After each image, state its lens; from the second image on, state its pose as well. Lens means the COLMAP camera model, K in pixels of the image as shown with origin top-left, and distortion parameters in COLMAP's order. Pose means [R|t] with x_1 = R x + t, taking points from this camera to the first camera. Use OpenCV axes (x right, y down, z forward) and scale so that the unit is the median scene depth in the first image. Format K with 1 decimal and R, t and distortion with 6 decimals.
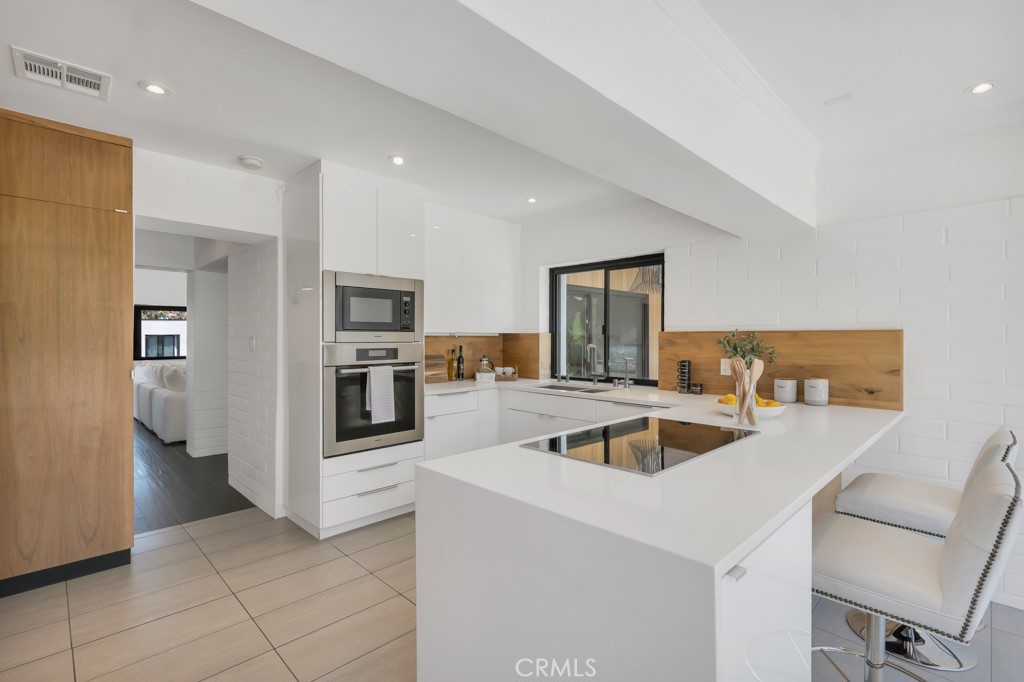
lens RADIAL K [[466.4, 0, 512.0], [0, 466.4, 341.0], [0, 0, 1]] dist [0.000810, 0.000067]
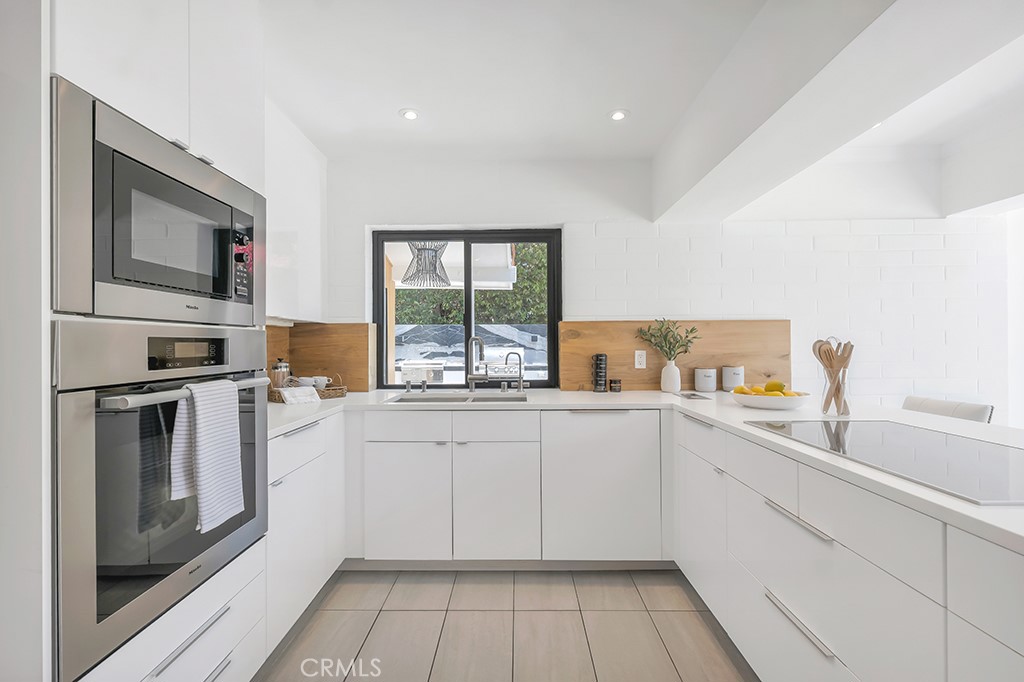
lens RADIAL K [[466.4, 0, 512.0], [0, 466.4, 341.0], [0, 0, 1]] dist [0.000810, 0.000067]
pose [[0.714412, -0.000919, 0.699725, -0.365191], [0.011689, 0.999875, -0.010621, 0.025652], [-0.699628, 0.015767, 0.714334, 0.514643]]
